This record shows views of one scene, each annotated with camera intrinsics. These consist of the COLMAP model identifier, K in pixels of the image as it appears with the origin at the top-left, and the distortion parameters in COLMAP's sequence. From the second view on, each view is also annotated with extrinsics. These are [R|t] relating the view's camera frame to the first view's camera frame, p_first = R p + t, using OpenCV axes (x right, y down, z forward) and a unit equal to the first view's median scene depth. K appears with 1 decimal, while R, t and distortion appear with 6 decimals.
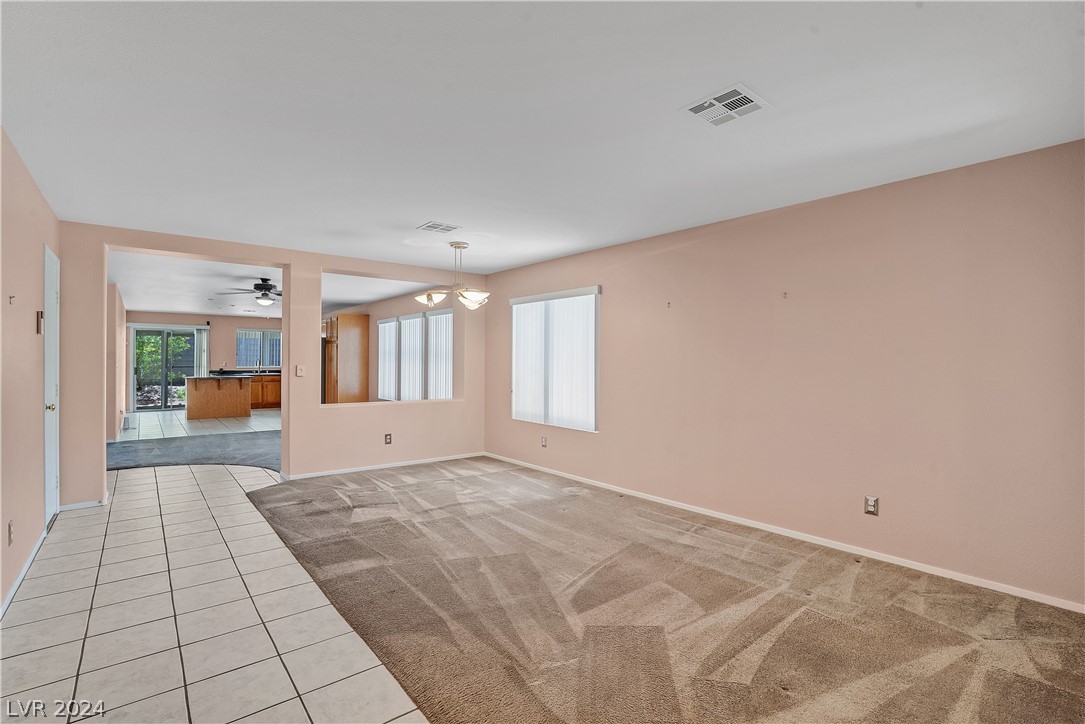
lens RADIAL K [[496.2, 0, 516.6], [0, 496.2, 364.3], [0, 0, 1]] dist [-0.000955, -0.000081]
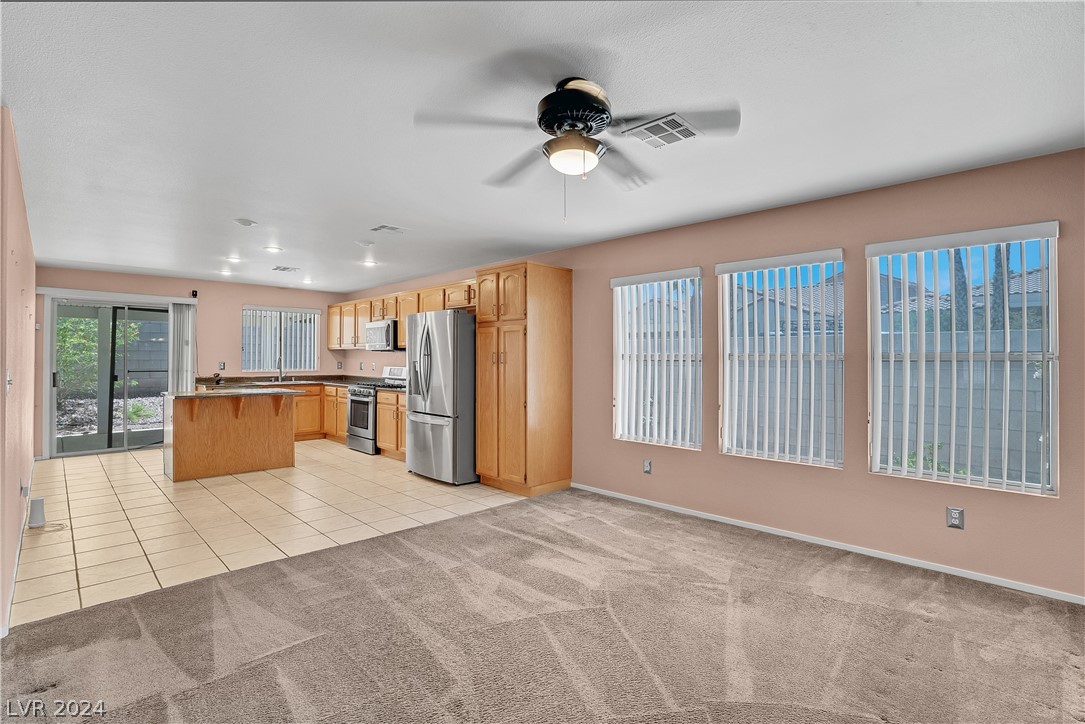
lens RADIAL K [[508.1, 0, 540.7], [0, 508.1, 359.7], [0, 0, 1]] dist [-0.053024, 0.017521]
pose [[0.991198, 0.001241, 0.132380, -0.308792], [-0.000956, 0.999997, -0.002213, -0.007070], [-0.132383, 0.002067, 0.991197, 0.393809]]
